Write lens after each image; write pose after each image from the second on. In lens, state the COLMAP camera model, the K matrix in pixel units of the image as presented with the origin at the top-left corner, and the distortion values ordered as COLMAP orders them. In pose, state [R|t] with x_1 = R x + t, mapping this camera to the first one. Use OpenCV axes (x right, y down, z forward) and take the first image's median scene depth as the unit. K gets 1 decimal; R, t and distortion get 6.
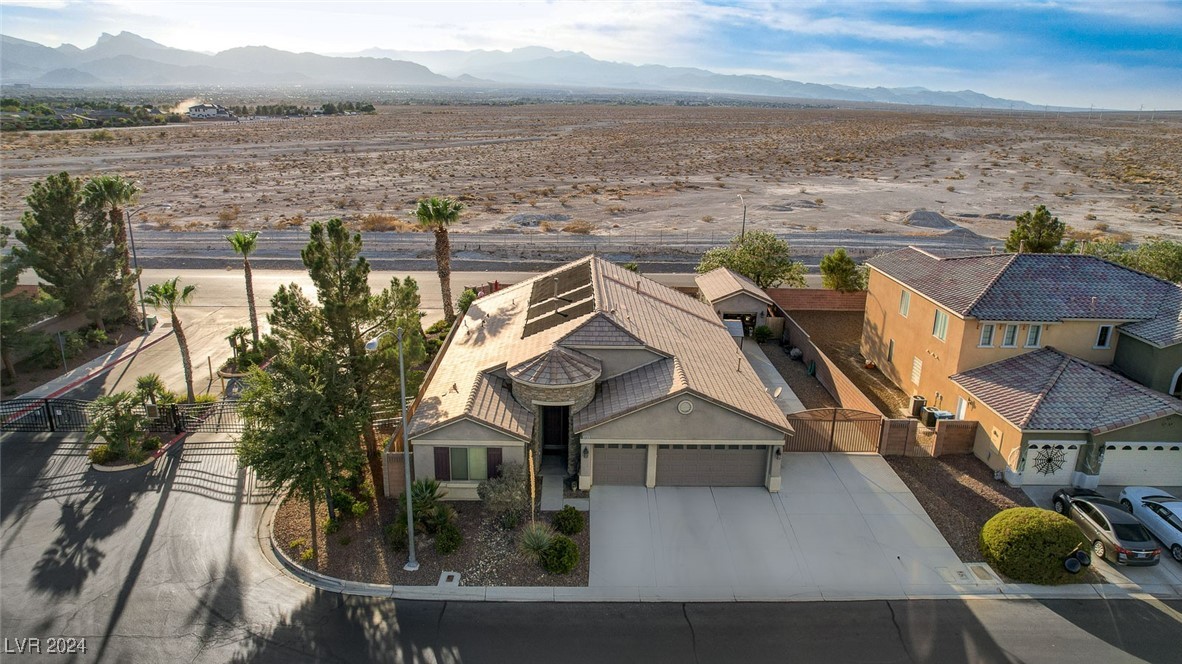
lens RADIAL K [[752.6, 0, 591.0], [0, 752.6, 332.0], [0, 0, 1]] dist [-0.080166, 0.067594]
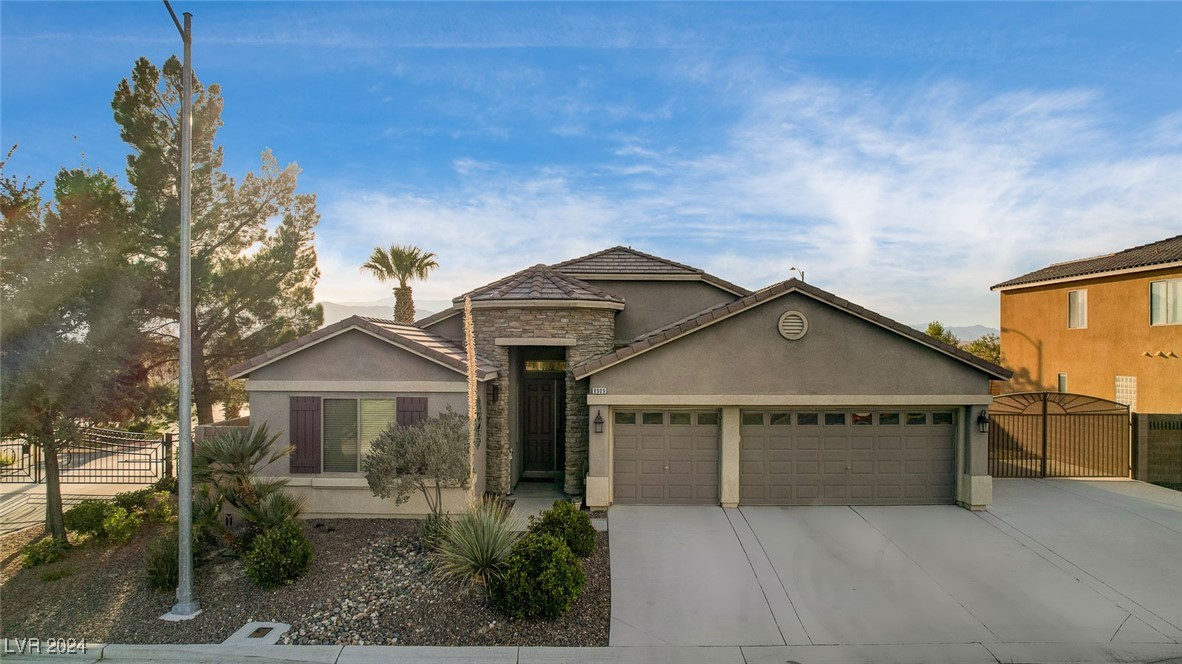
lens RADIAL K [[781.1, 0, 587.4], [0, 781.1, 355.8], [0, 0, 1]] dist [-0.086766, 0.080026]
pose [[0.999660, -0.017552, -0.019271, -0.003566], [0.011451, 0.959863, -0.280235, 0.254620], [0.023416, 0.279919, 0.959738, 0.474683]]
